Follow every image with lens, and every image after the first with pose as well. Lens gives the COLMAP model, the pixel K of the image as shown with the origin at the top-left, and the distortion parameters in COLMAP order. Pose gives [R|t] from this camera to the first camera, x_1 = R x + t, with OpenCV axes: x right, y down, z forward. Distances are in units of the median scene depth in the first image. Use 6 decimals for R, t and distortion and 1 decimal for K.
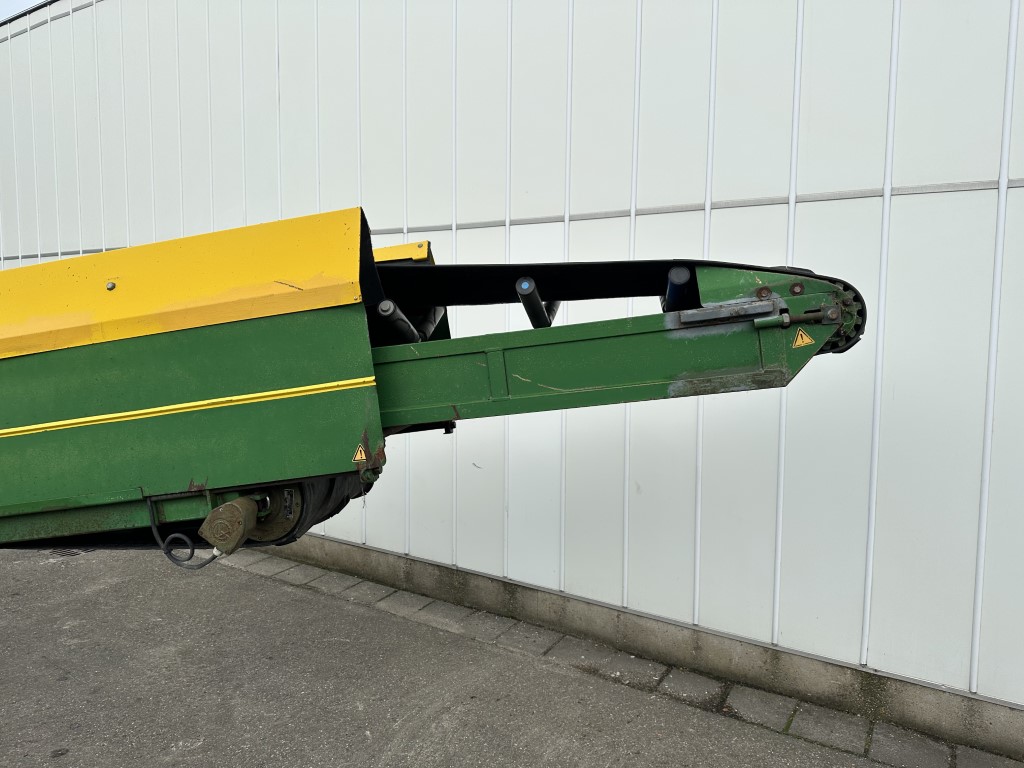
lens RADIAL K [[725.5, 0, 512.0], [0, 725.5, 384.0], [0, 0, 1]] dist [0.080526, -0.102409]
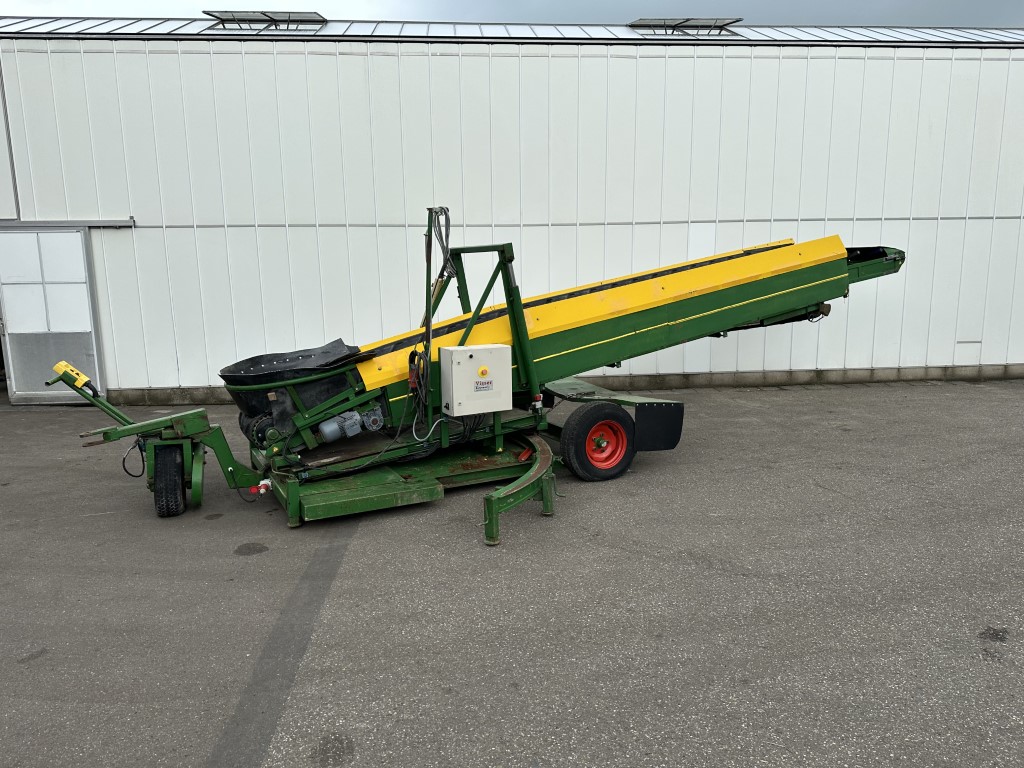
lens RADIAL K [[725.5, 0, 512.0], [0, 725.5, 384.0], [0, 0, 1]] dist [0.080526, -0.102409]
pose [[0.786633, -0.120953, 0.605458, -2.430211], [0.075289, 0.992097, 0.100374, 0.027929], [-0.612814, -0.033373, 0.789522, -0.687507]]
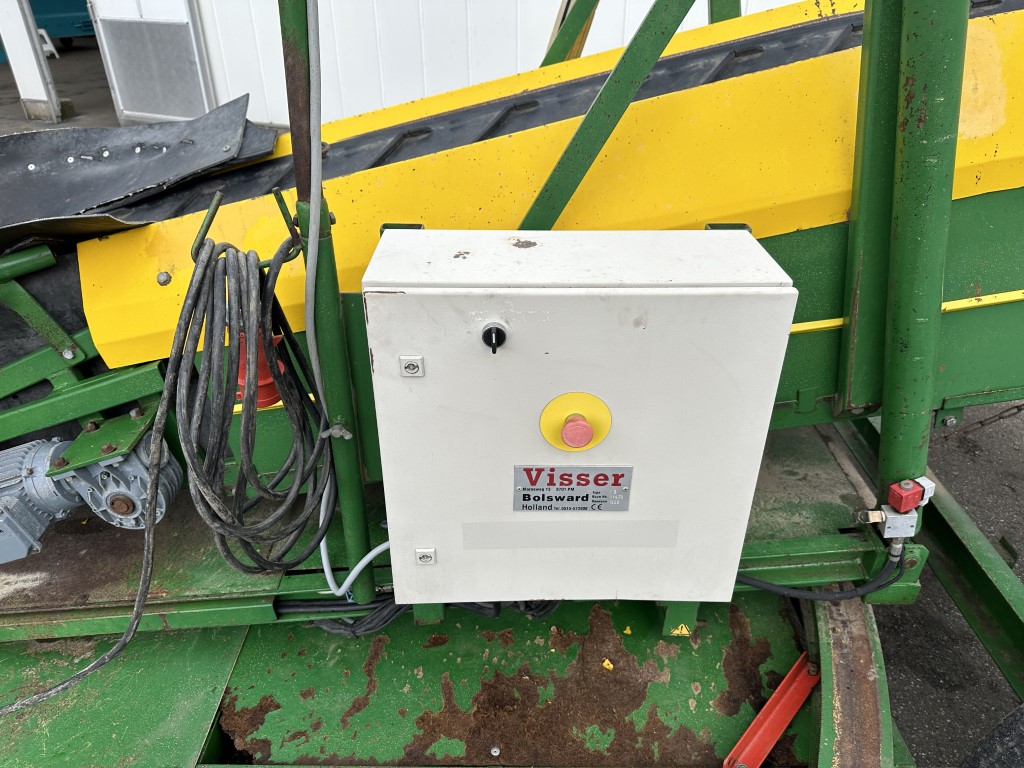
lens RADIAL K [[725.5, 0, 512.0], [0, 725.5, 384.0], [0, 0, 1]] dist [0.080526, -0.102409]
pose [[0.985281, -0.090465, 0.145042, -1.542211], [0.019315, 0.901973, 0.431361, 0.025762], [-0.169847, -0.422210, 0.890444, 0.417107]]
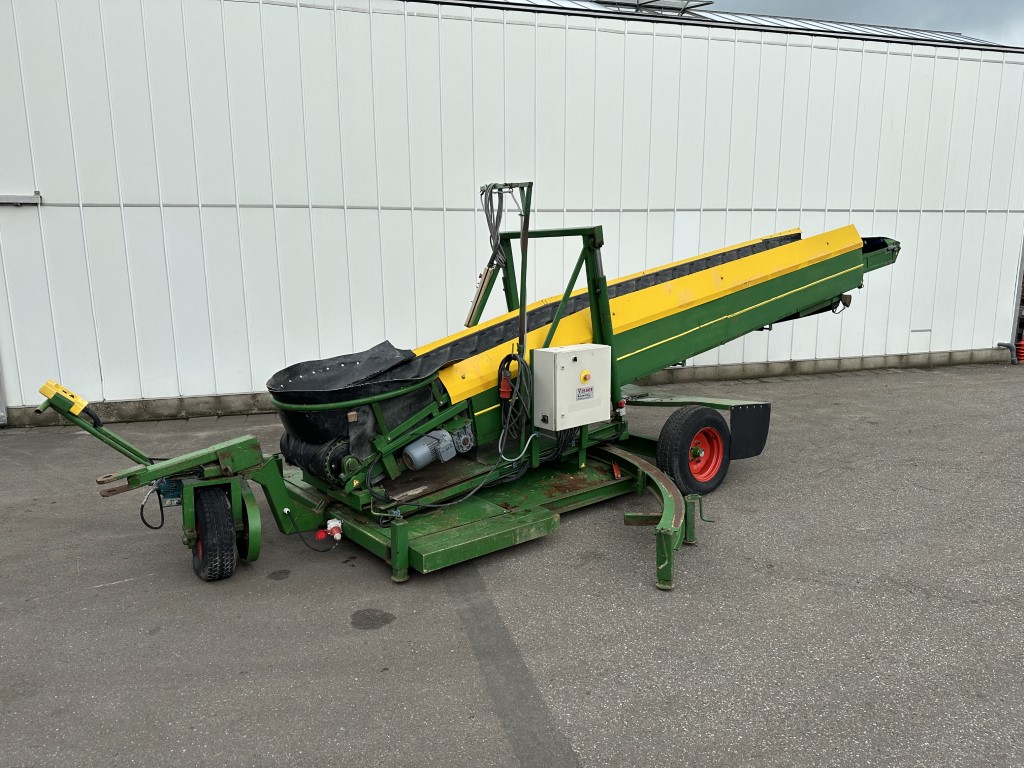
lens RADIAL K [[725.5, 0, 512.0], [0, 725.5, 384.0], [0, 0, 1]] dist [0.080526, -0.102409]
pose [[0.646431, -0.149192, 0.748244, -2.625748], [0.082272, 0.988608, 0.126041, -0.014336], [-0.758524, -0.019918, 0.651341, -0.152811]]
